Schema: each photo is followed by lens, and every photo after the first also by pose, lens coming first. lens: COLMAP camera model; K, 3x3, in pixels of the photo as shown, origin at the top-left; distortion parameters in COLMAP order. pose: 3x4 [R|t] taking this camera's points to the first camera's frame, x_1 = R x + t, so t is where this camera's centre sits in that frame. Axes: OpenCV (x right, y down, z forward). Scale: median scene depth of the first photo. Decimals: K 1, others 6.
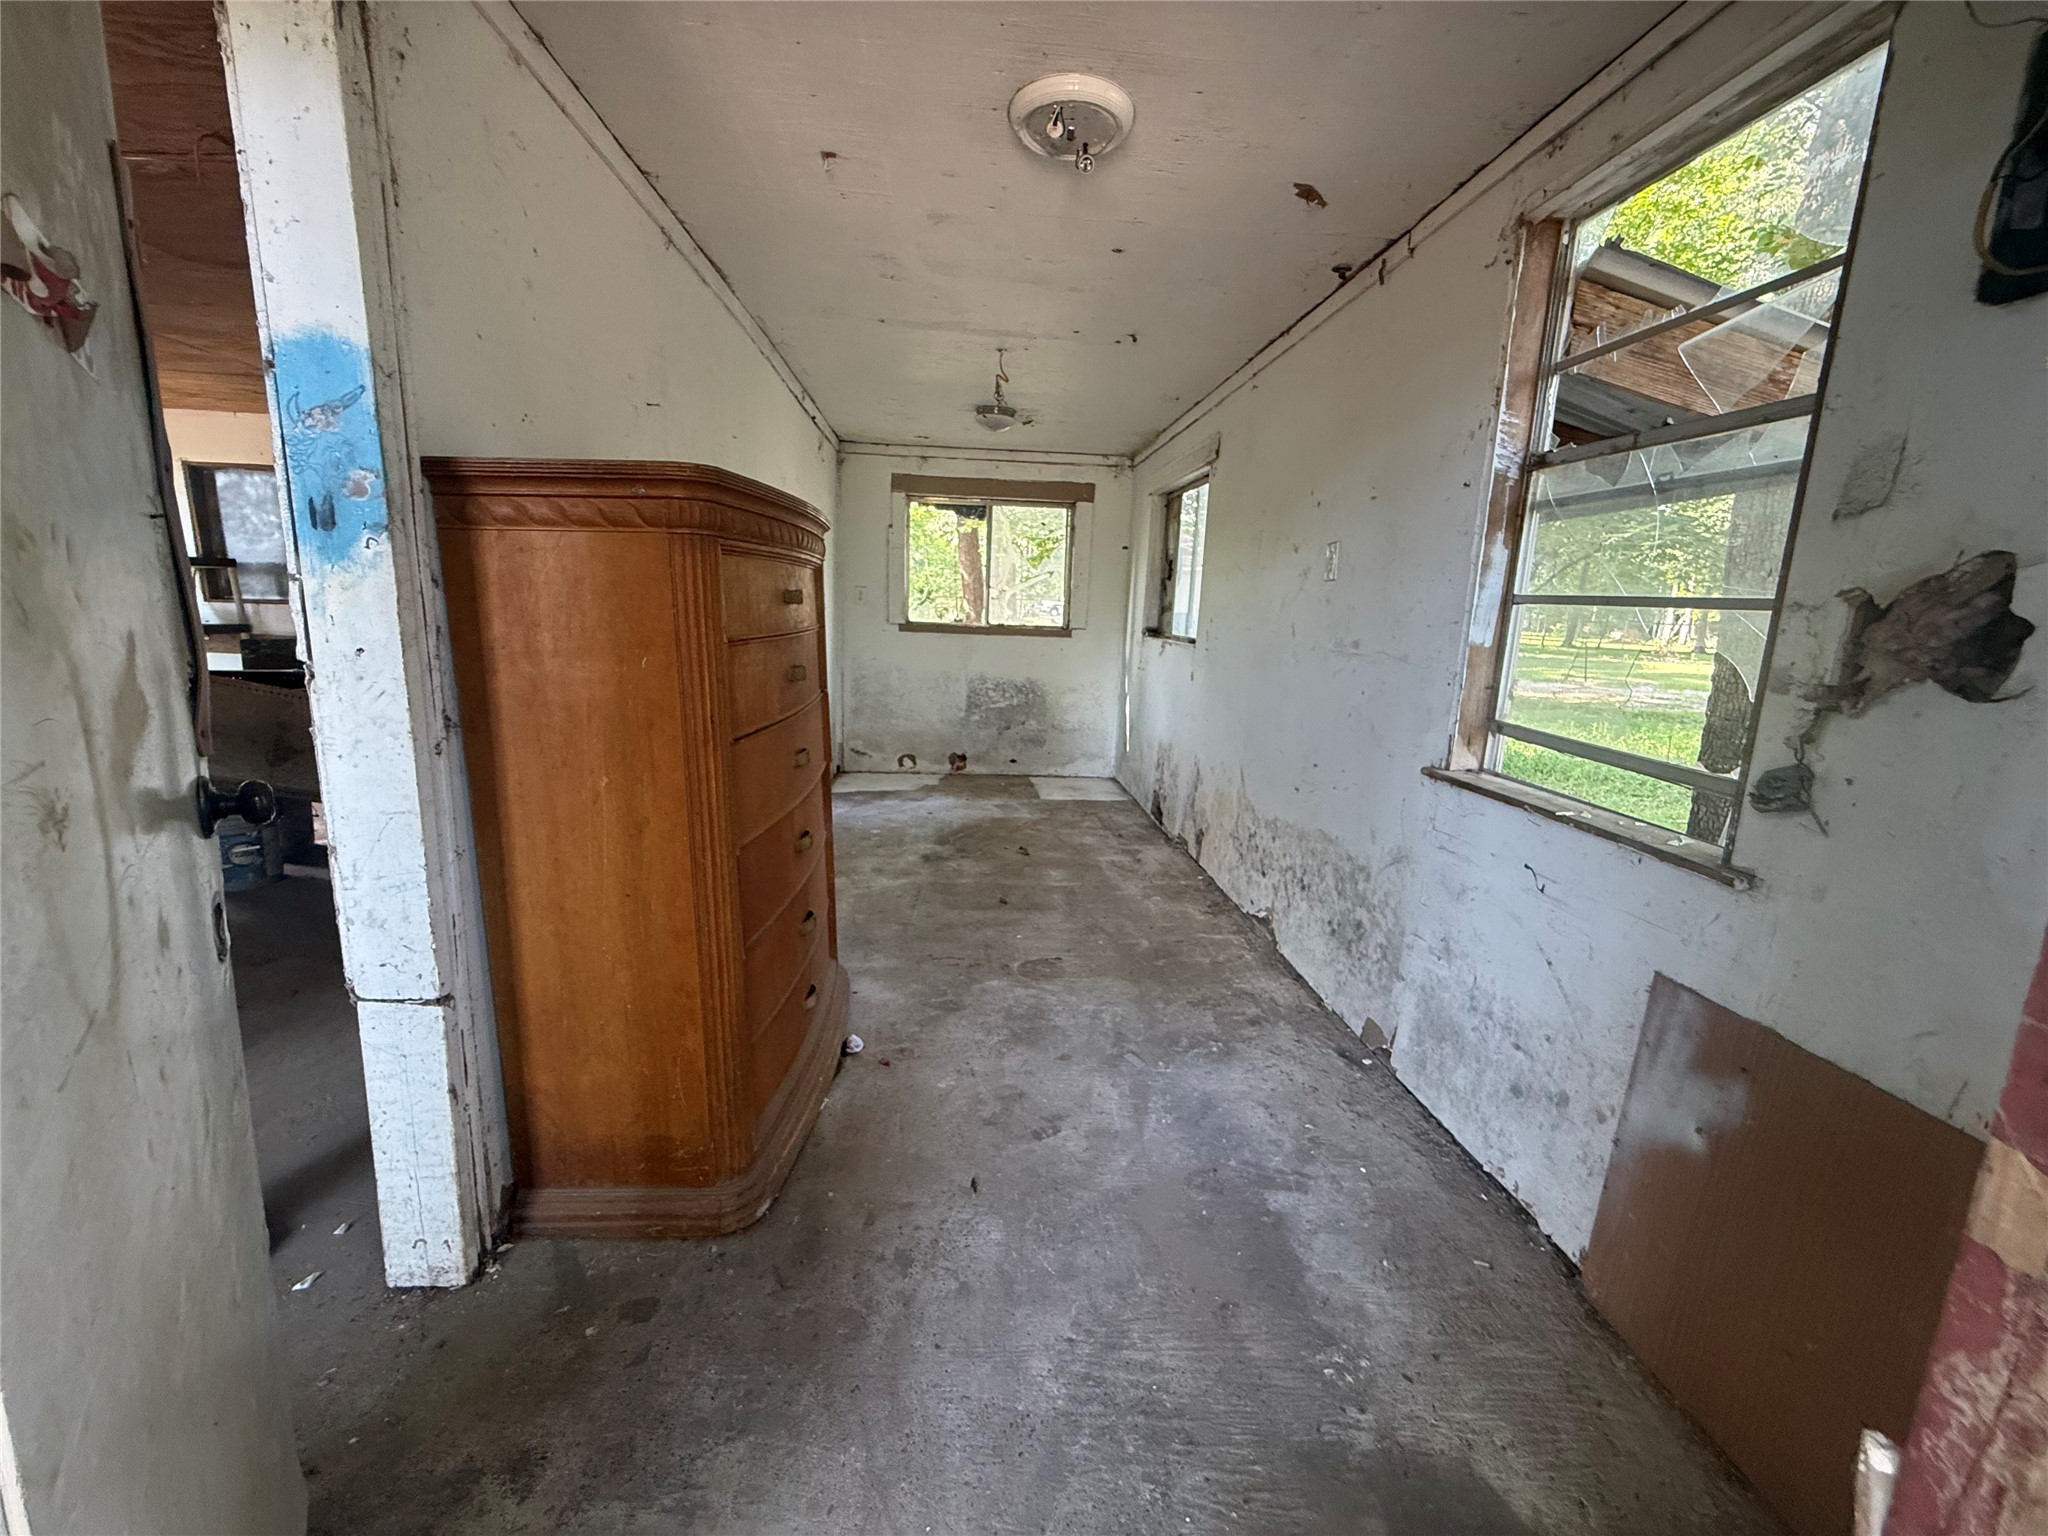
lens RADIAL K [[819.9, 0, 1018.2], [0, 819.9, 764.4], [0, 0, 1]] dist [0.000982, -0.000043]
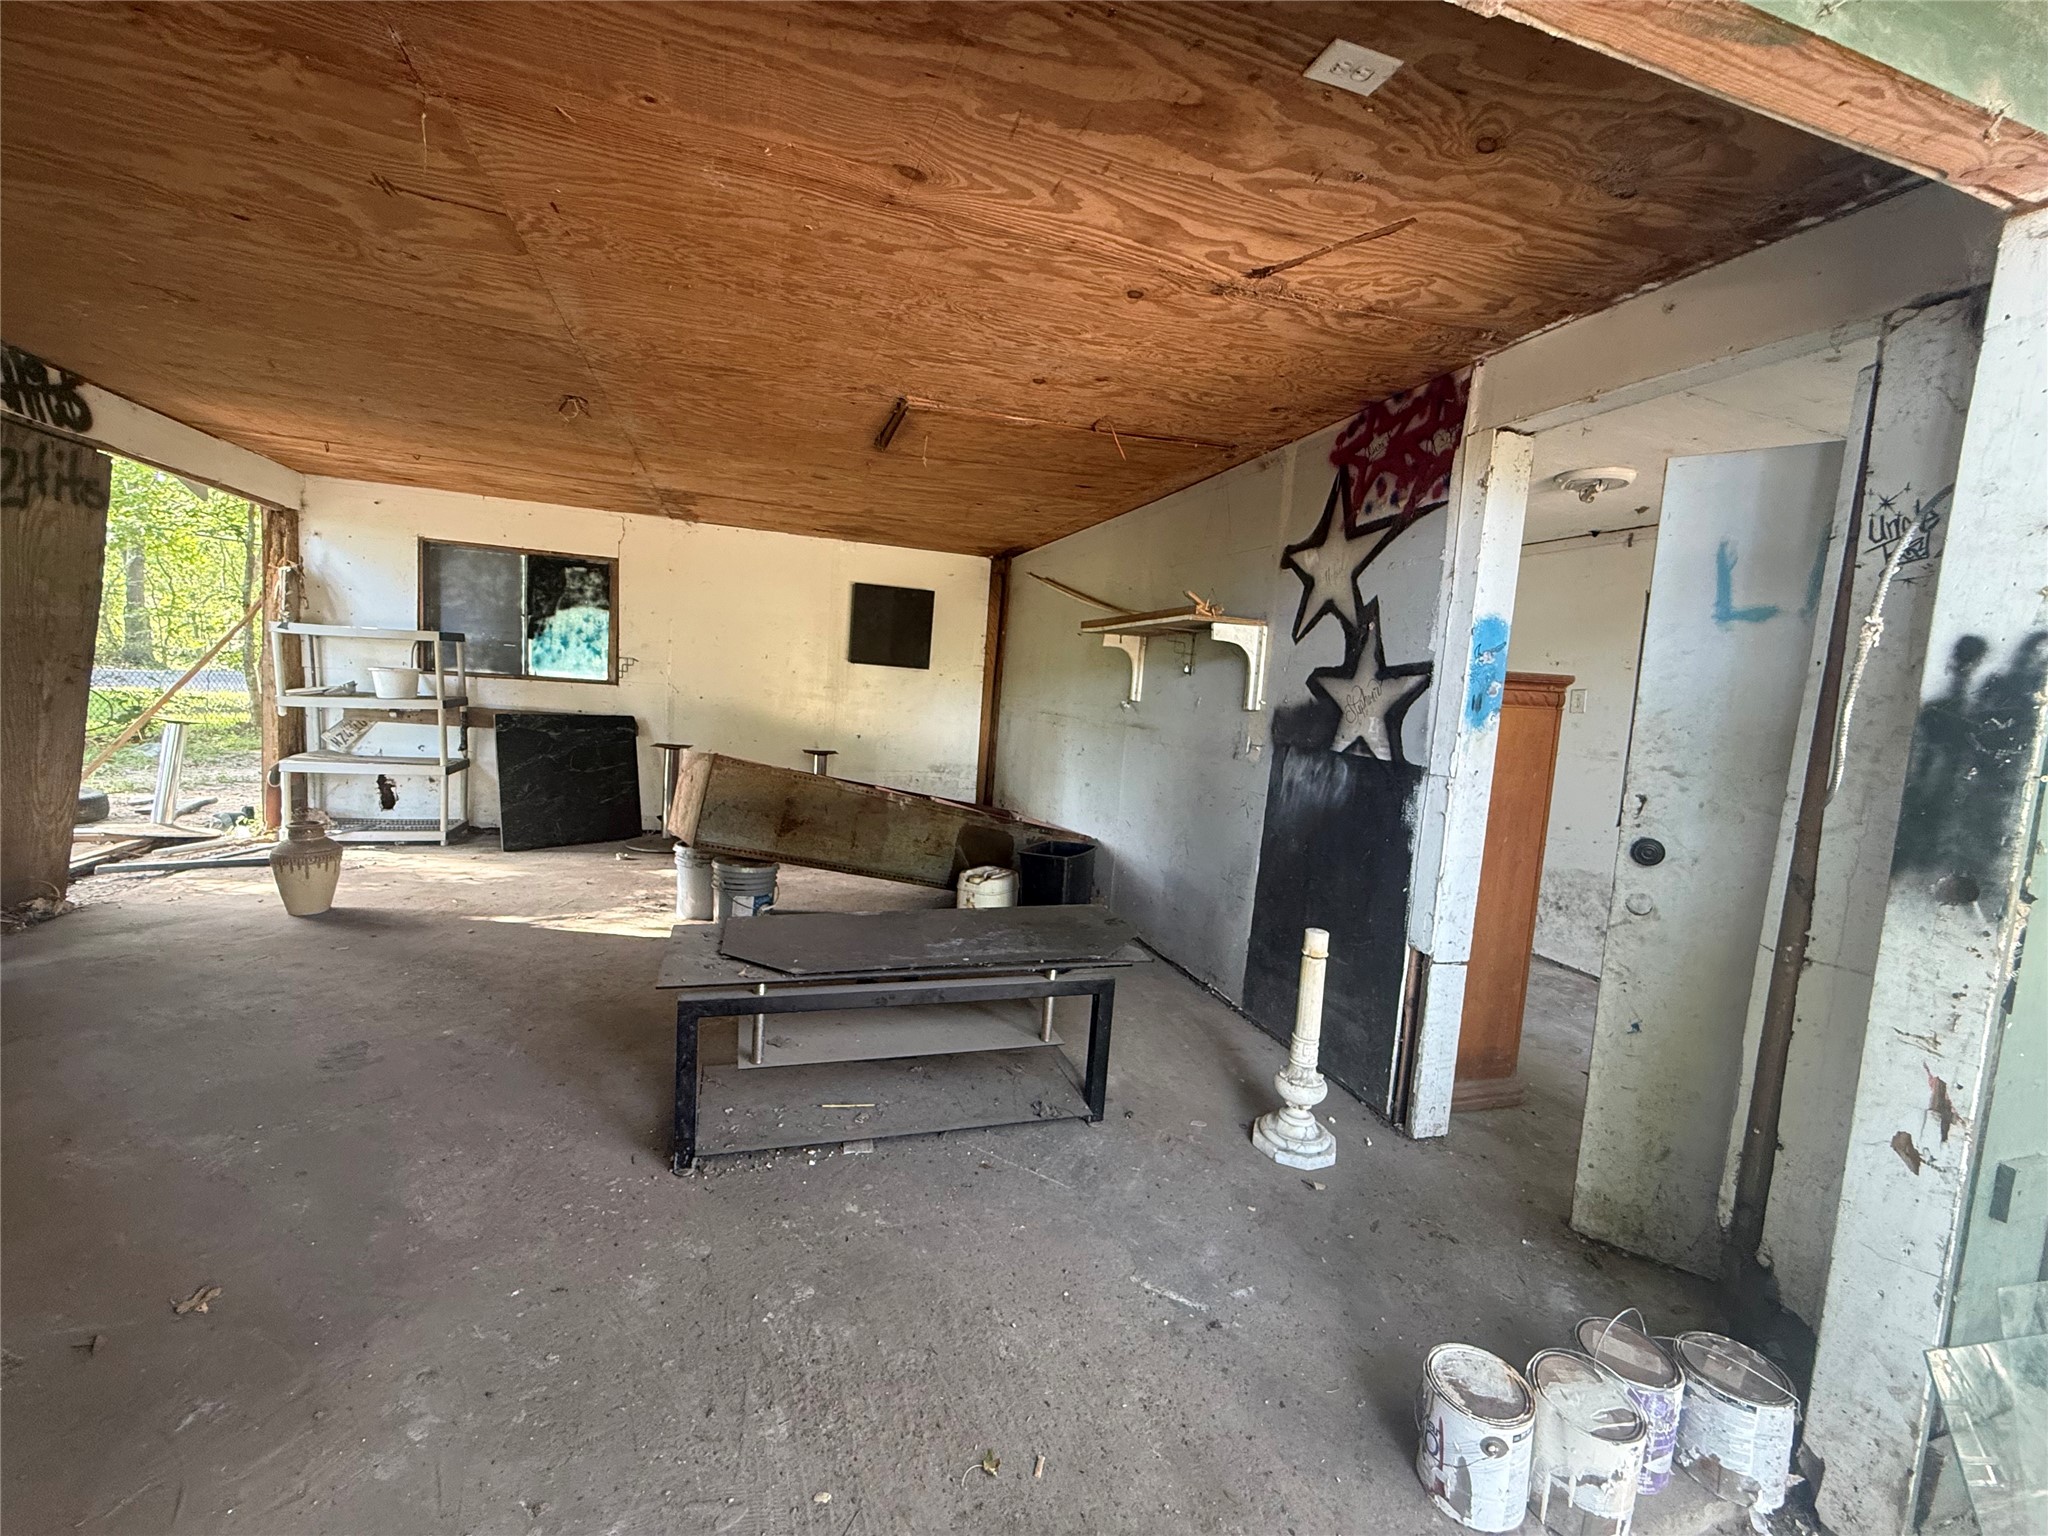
lens RADIAL K [[819.9, 0, 1021.1], [0, 819.9, 766.7], [0, 0, 1]] dist [0.000982, -0.000043]
pose [[0.969551, 0.009513, 0.244703, -1.162516], [0.009177, 0.997132, -0.075127, -0.008245], [-0.244716, 0.075085, 0.966683, -0.298059]]
